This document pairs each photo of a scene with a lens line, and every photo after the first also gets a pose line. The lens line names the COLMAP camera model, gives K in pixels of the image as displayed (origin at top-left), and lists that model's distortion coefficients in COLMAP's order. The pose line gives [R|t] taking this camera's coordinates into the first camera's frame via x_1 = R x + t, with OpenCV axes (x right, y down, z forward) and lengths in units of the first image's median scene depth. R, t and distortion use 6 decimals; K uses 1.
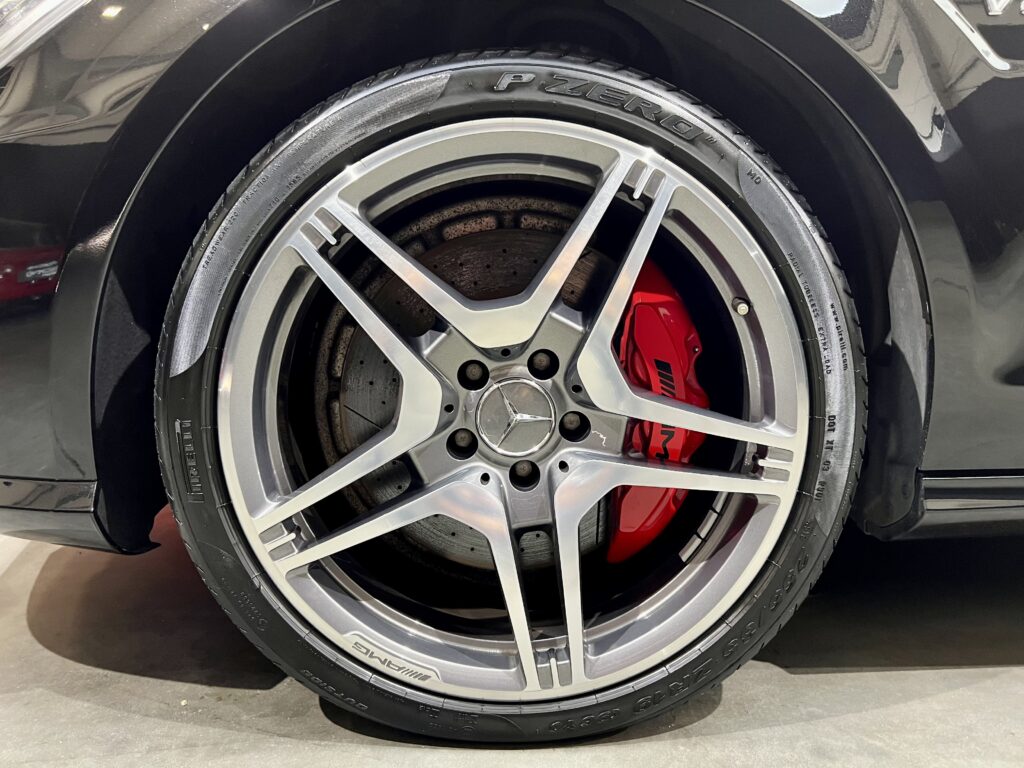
lens RADIAL K [[770.2, 0, 520.8], [0, 770.2, 386.9], [0, 0, 1]] dist [0.054613, -0.063157]
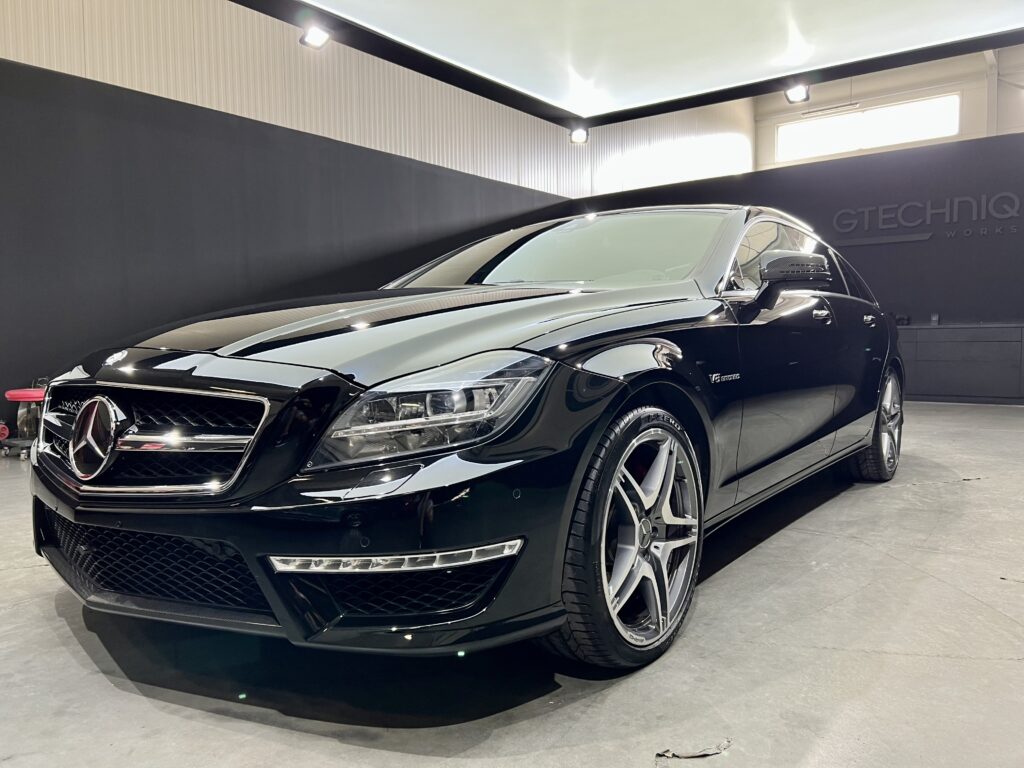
lens RADIAL K [[770.2, 0, 520.8], [0, 770.2, 386.9], [0, 0, 1]] dist [0.054613, -0.063157]
pose [[0.609092, -0.065389, 0.790399, -2.393507], [0.124683, 0.992098, -0.014007, -0.488020], [-0.783237, 0.107081, 0.612432, -0.362593]]
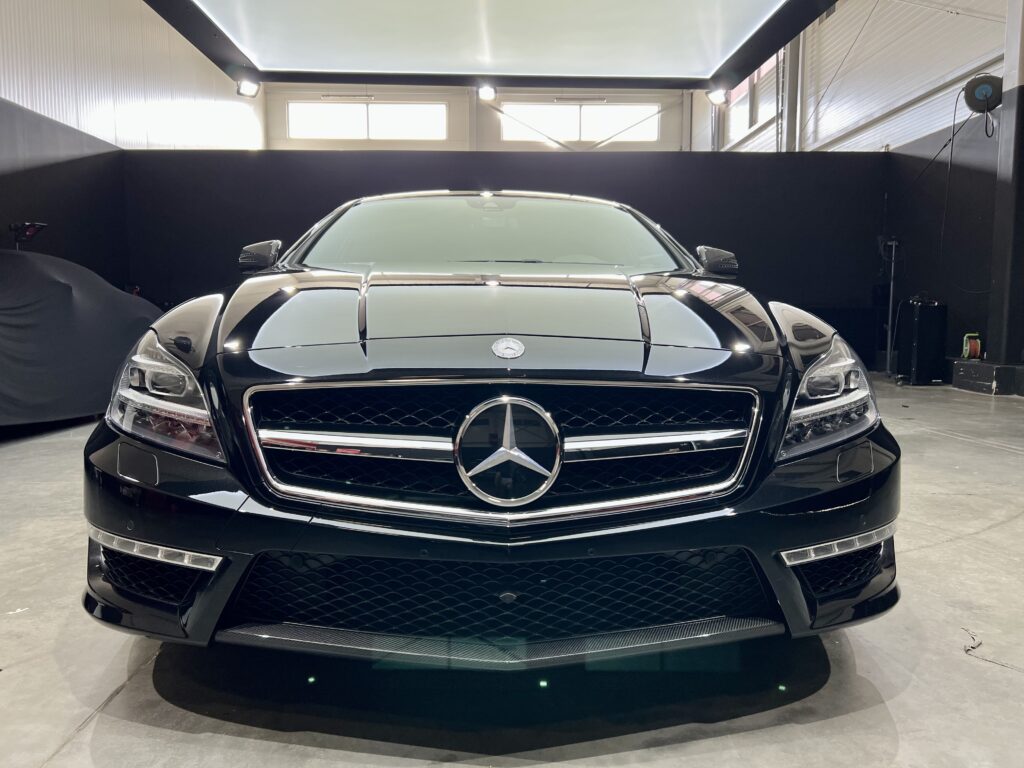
lens RADIAL K [[770.2, 0, 520.8], [0, 770.2, 386.9], [0, 0, 1]] dist [0.054613, -0.063157]
pose [[-0.017677, -0.104395, 0.994379, -3.129418], [0.135780, 0.985070, 0.105832, -0.878830], [-0.990581, 0.136888, -0.003238, 2.148615]]
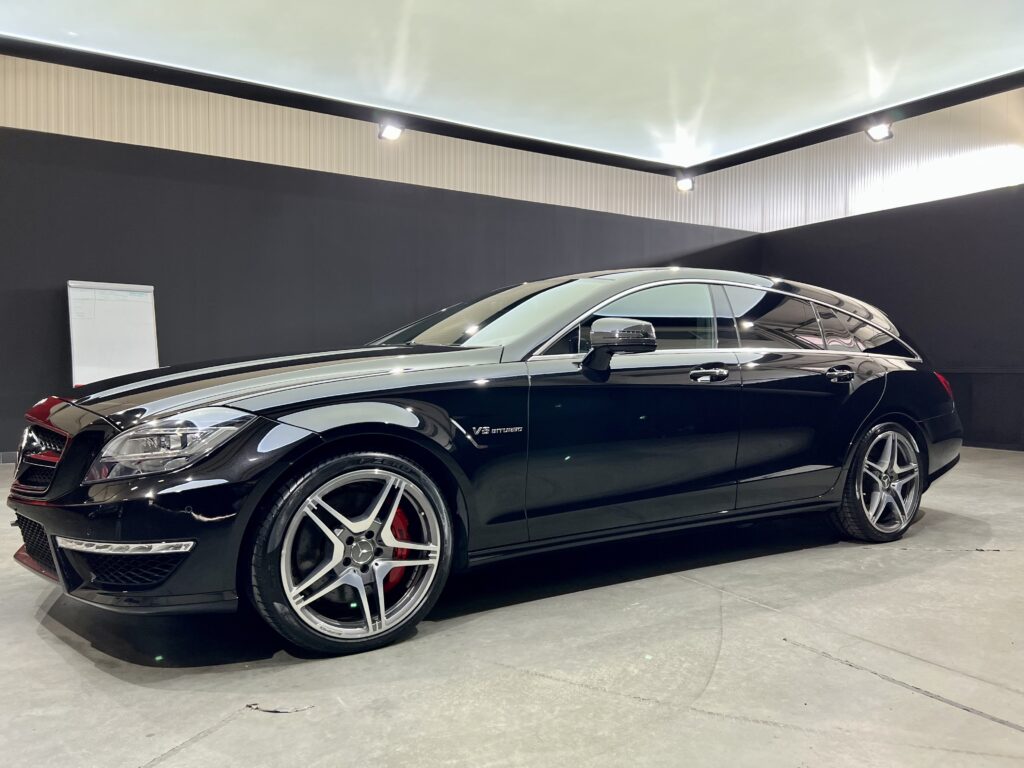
lens RADIAL K [[770.2, 0, 520.8], [0, 770.2, 386.9], [0, 0, 1]] dist [0.054613, -0.063157]
pose [[0.850555, -0.018018, 0.525578, -1.216120], [0.074324, 0.993500, -0.086221, -0.342866], [-0.520608, 0.112399, 0.846365, -2.384665]]
